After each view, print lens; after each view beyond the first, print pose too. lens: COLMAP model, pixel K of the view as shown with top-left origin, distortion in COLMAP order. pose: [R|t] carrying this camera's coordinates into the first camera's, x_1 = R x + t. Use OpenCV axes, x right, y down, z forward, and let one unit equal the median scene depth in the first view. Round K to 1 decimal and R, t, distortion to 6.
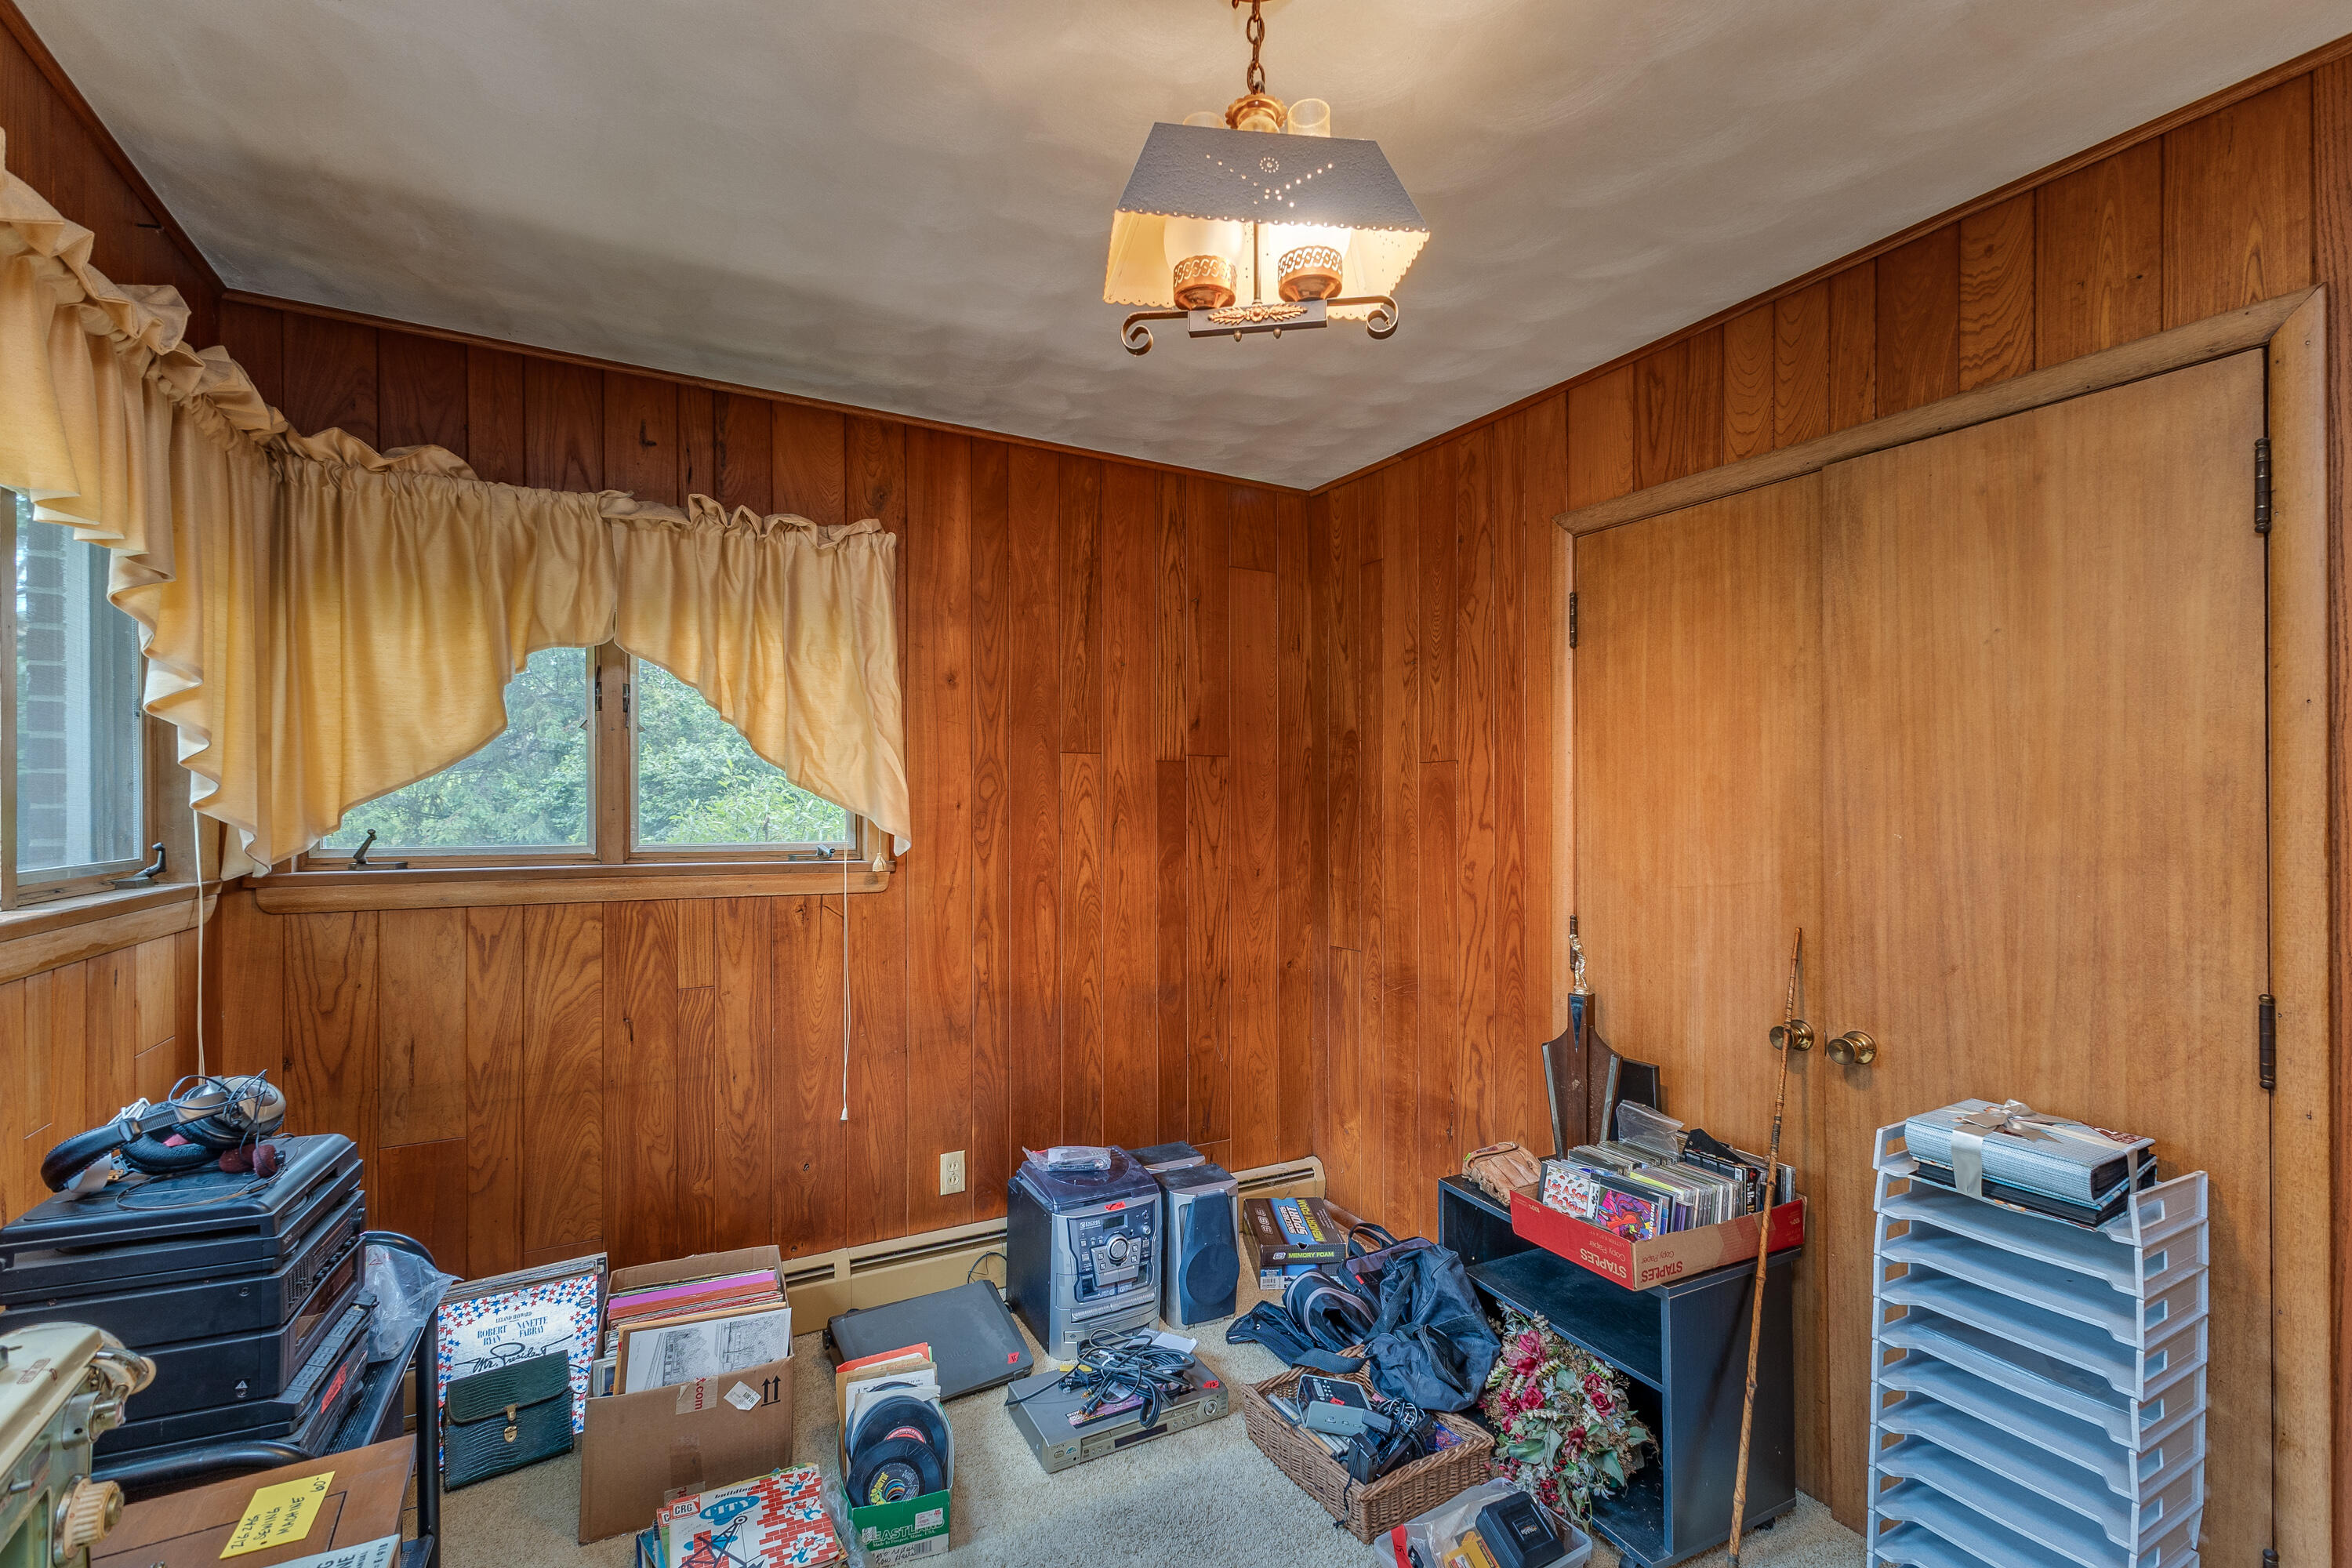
lens RADIAL K [[1056.9, 0, 1172.8], [0, 1056.9, 801.4], [0, 0, 1]] dist [0.003200, 0.000250]
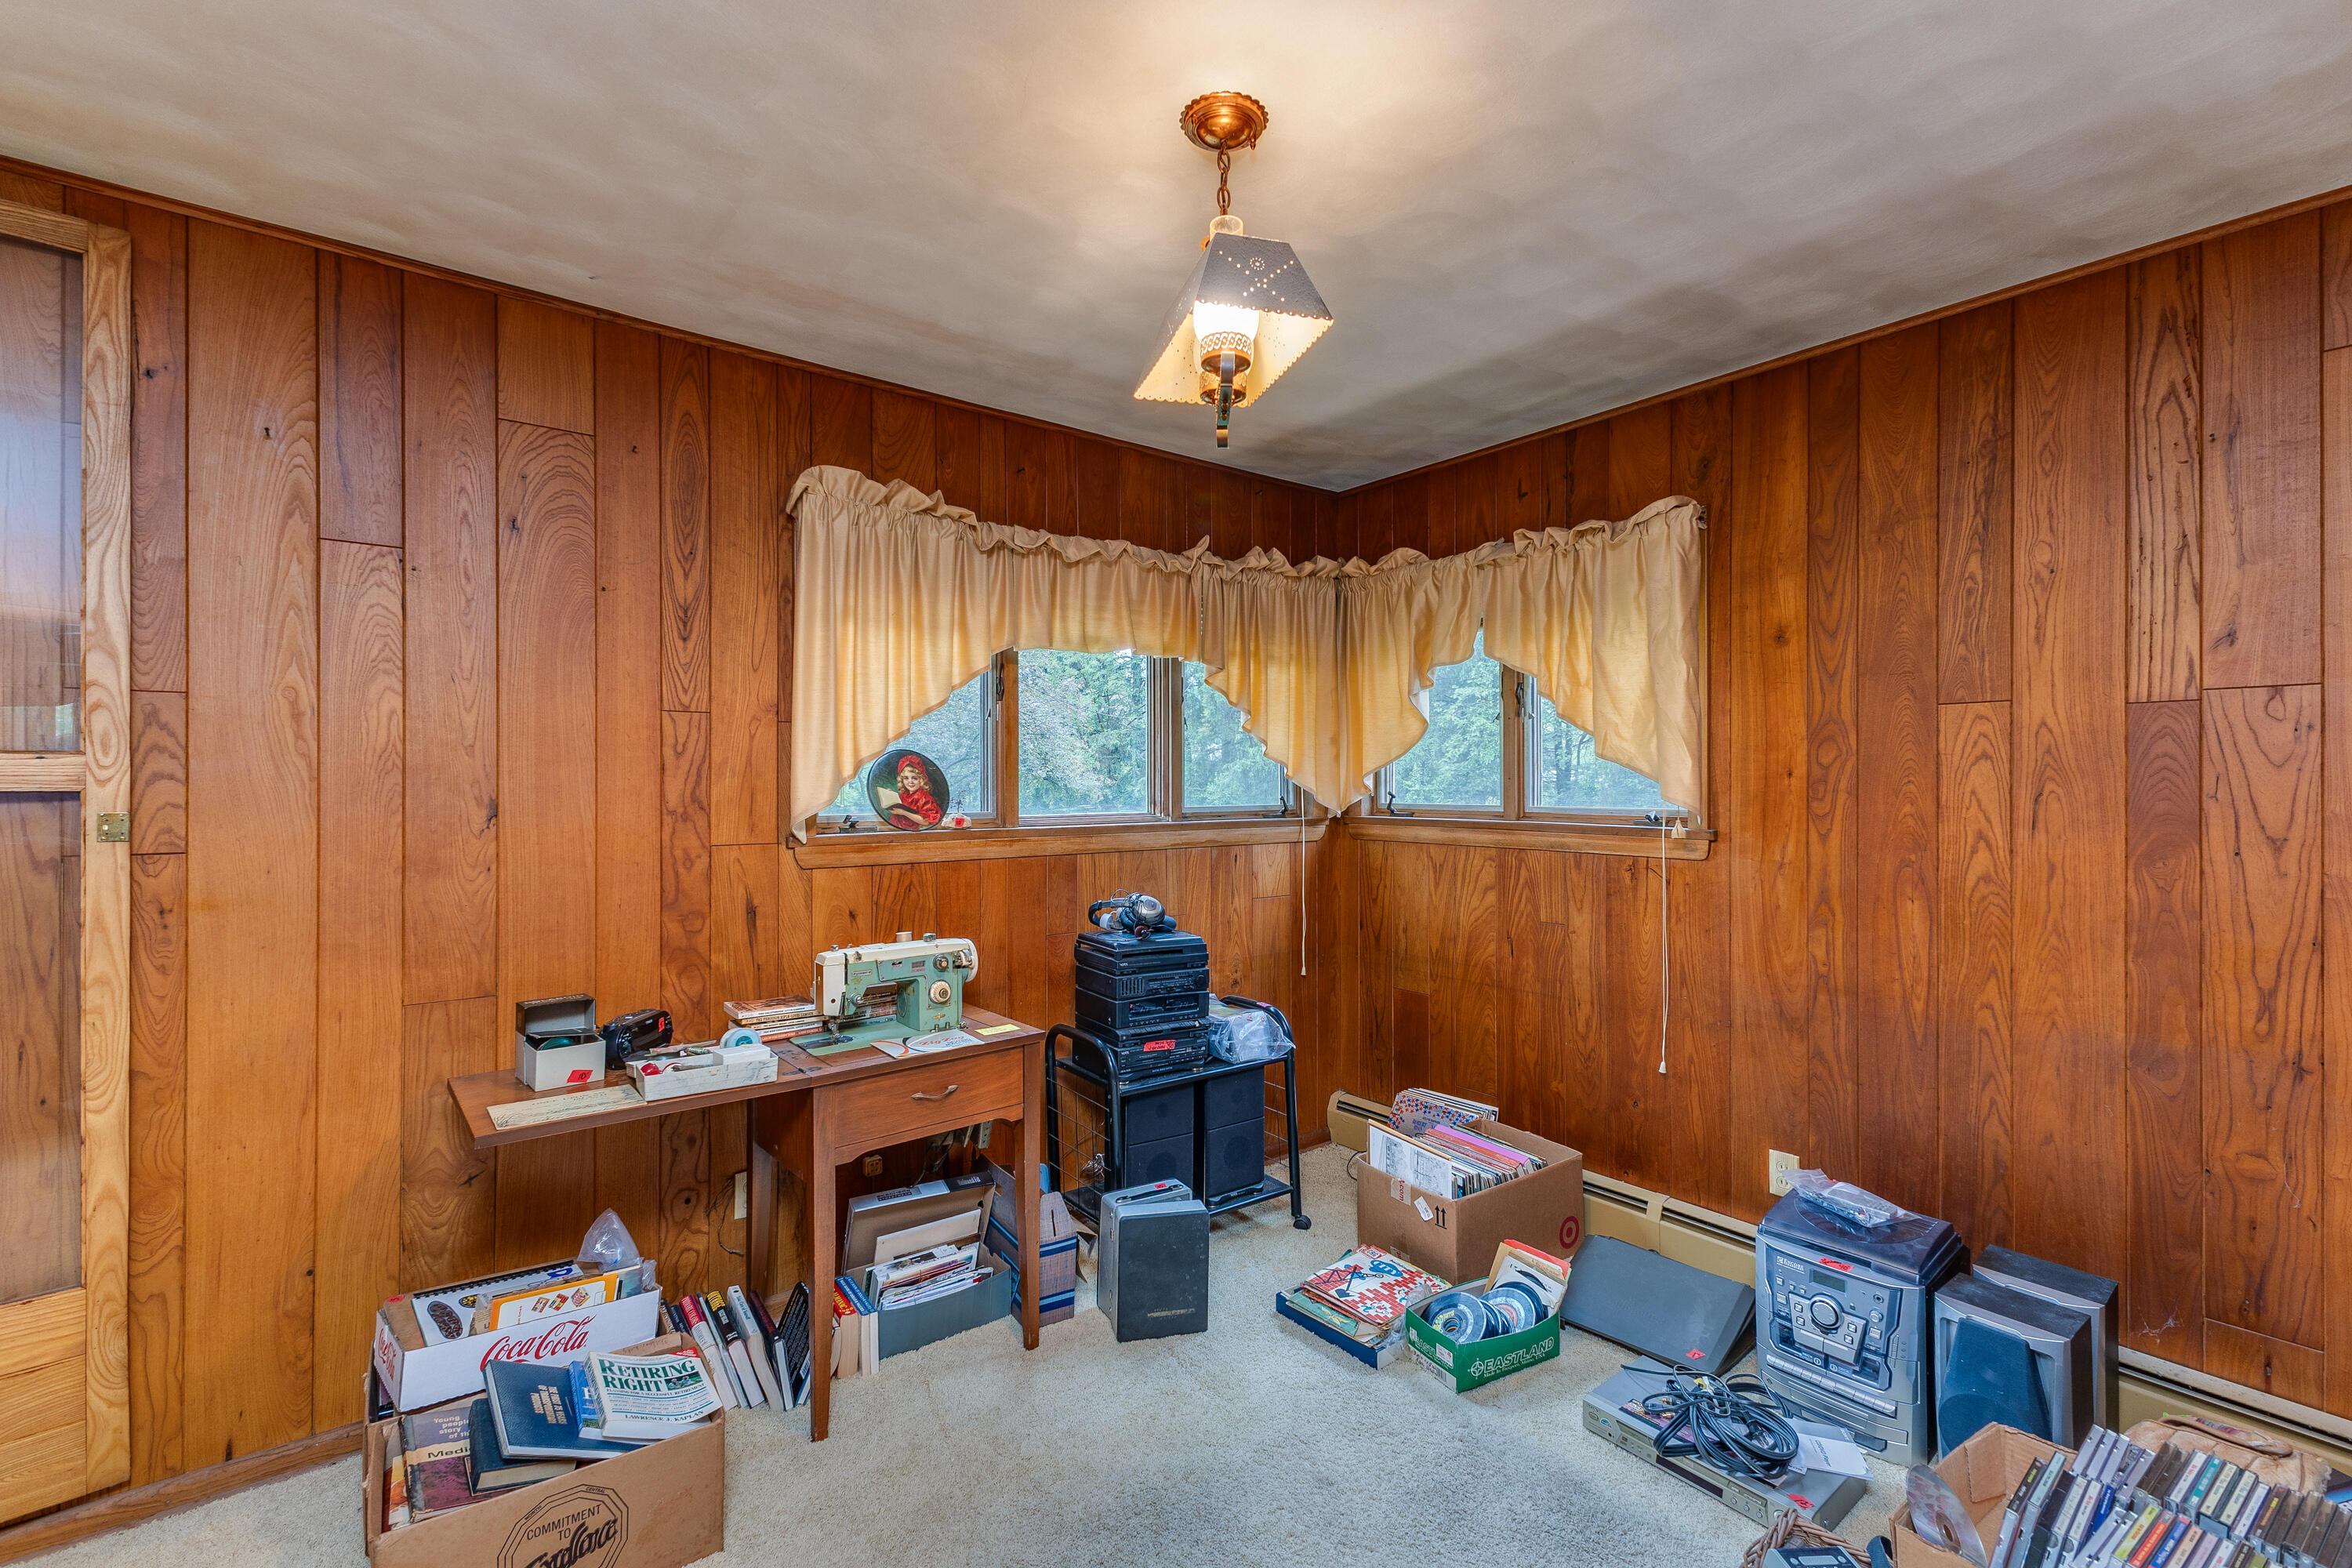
lens RADIAL K [[1056.9, 0, 1171.8], [0, 1056.9, 782.1], [0, 0, 1]] dist [0.003200, 0.000250]
pose [[0.121223, -0.003256, -0.992620, 0.672400], [0.003453, 0.999990, -0.002859, 0.012689], [0.992619, -0.003081, 0.121233, 0.383332]]
